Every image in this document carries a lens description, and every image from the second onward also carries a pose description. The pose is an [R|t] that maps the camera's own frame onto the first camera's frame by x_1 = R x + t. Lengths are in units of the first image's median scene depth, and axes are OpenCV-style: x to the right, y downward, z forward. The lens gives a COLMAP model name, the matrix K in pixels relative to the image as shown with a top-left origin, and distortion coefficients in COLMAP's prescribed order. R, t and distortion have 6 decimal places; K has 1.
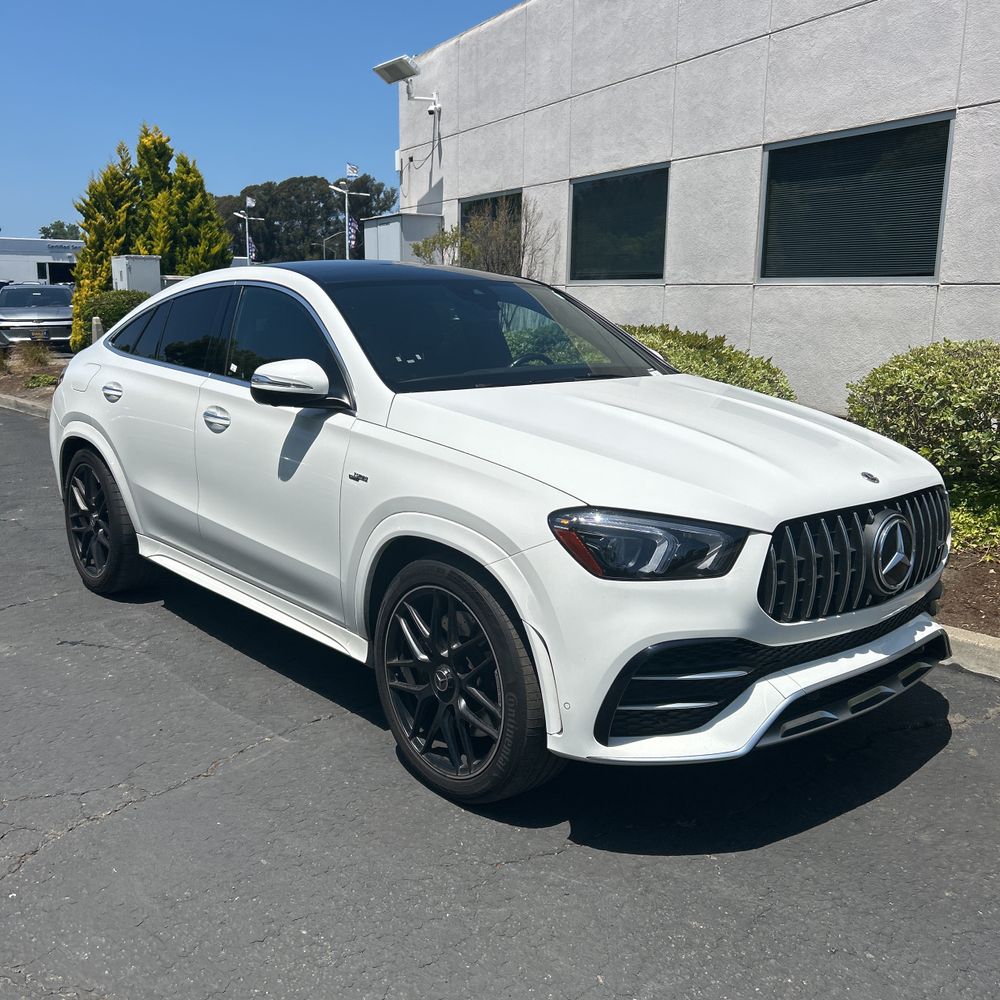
lens RADIAL K [[1009.1, 0, 487.3], [0, 1009.1, 496.0], [0, 0, 1]] dist [0.019651, 0.000000]
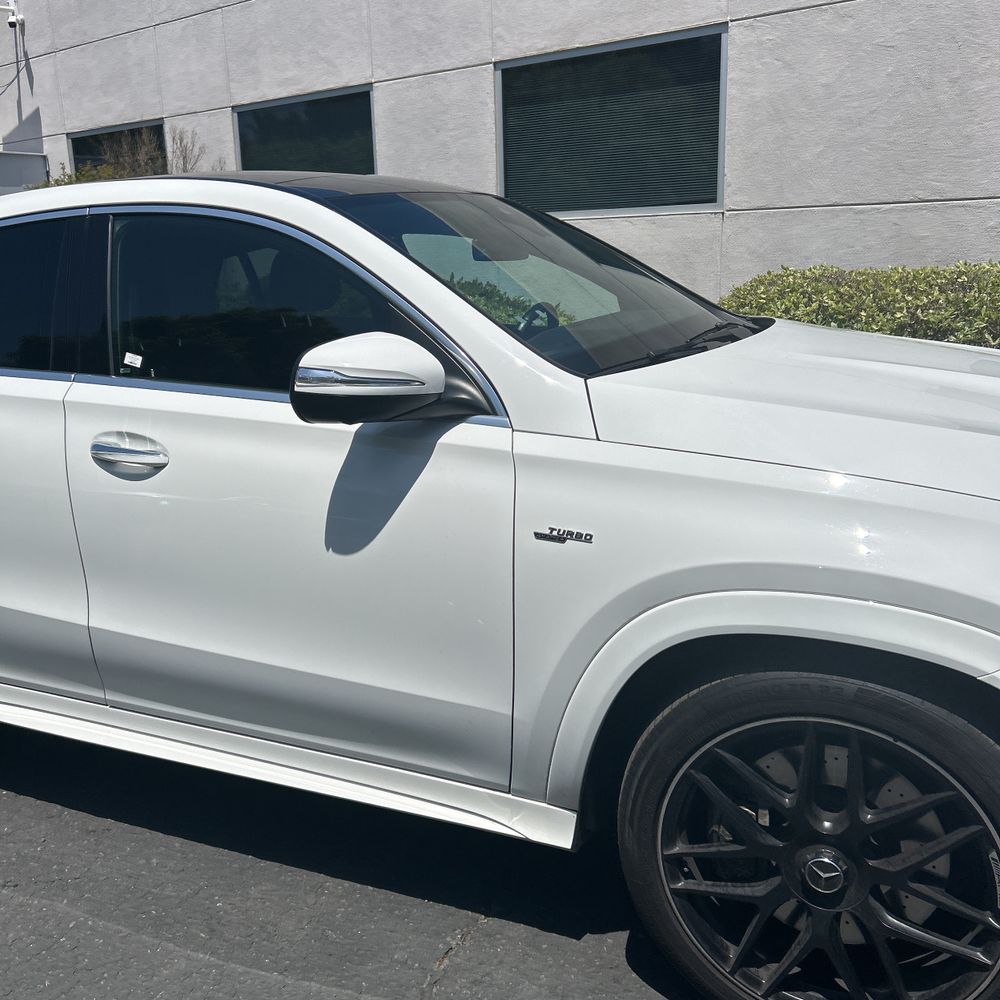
lens RADIAL K [[1009.1, 0, 493.0], [0, 1009.1, 489.7], [0, 0, 1]] dist [0.019651, 0.000000]
pose [[0.907982, -0.136109, 0.396288, -0.158101], [0.121563, 0.990663, 0.061725, -0.034511], [-0.400989, -0.007872, 0.916049, 0.211862]]
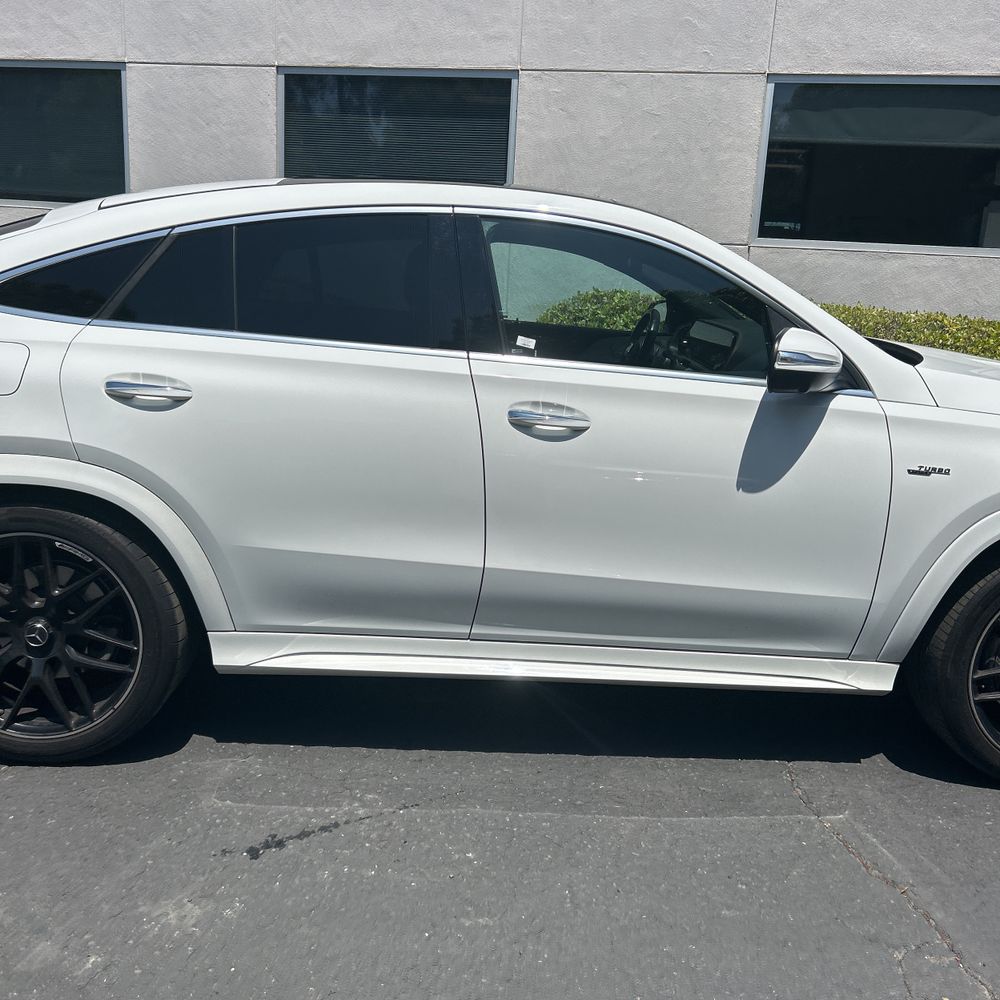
lens RADIAL K [[1009.1, 0, 499.9], [0, 1009.1, 491.6], [0, 0, 1]] dist [0.019651, 0.000000]
pose [[0.636118, -0.152018, 0.756468, -0.409372], [0.106183, 0.988319, 0.109320, -0.054160], [-0.764251, 0.010783, 0.644829, 0.306114]]
